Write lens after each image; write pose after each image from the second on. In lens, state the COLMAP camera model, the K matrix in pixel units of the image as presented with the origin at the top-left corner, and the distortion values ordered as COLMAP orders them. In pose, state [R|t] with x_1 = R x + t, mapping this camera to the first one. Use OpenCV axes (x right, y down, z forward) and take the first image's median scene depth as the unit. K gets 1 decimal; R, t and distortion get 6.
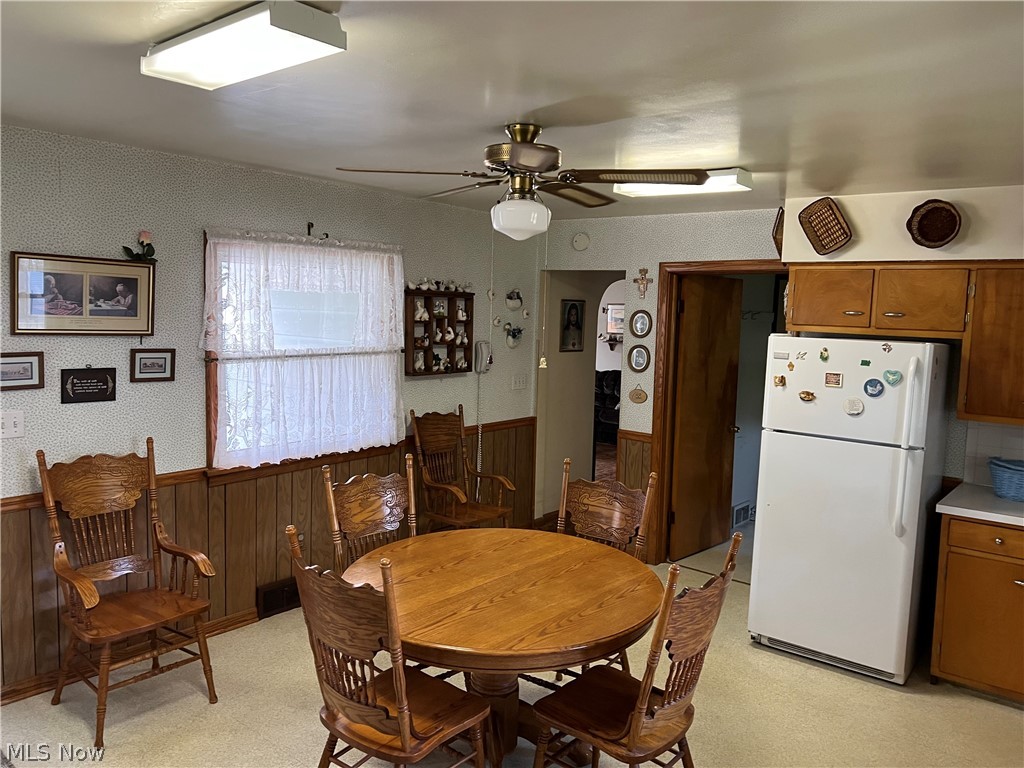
lens RADIAL K [[767.0, 0, 513.0], [0, 767.0, 391.8], [0, 0, 1]] dist [0.048637, -0.057518]
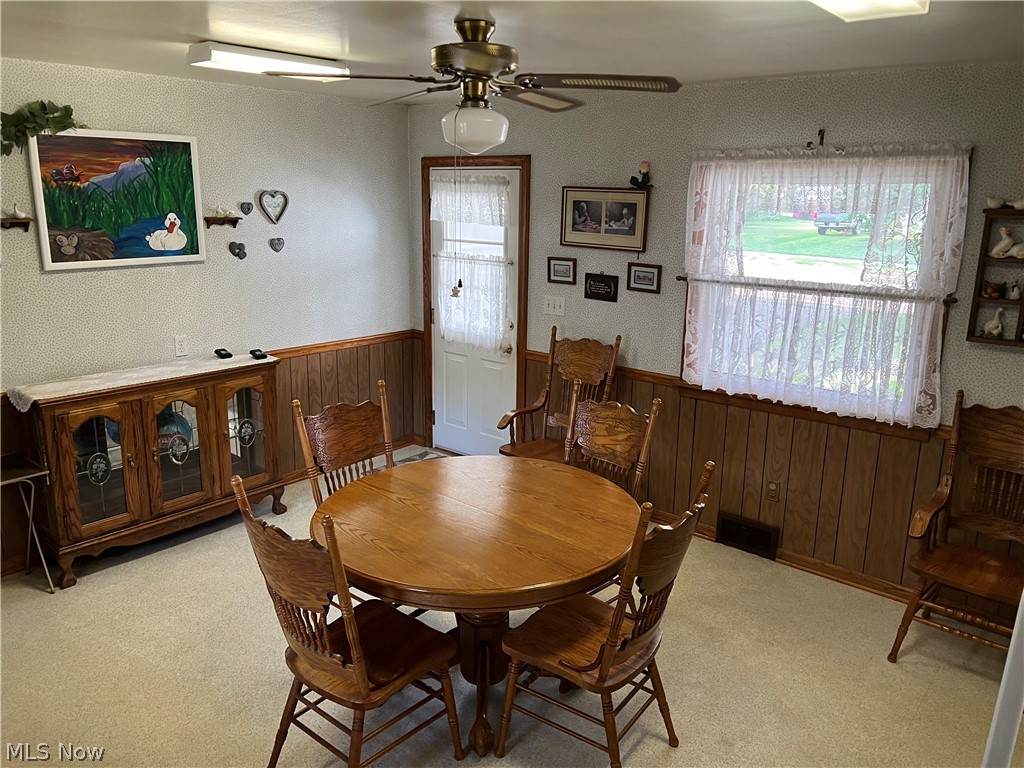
lens RADIAL K [[767.0, 0, 513.0], [0, 767.0, 391.8], [0, 0, 1]] dist [0.048637, -0.057518]
pose [[0.002819, 0.222629, -0.974899, 0.717447], [-0.131539, 0.966515, 0.220334, -0.098426], [0.991307, 0.127616, 0.032009, 0.782984]]
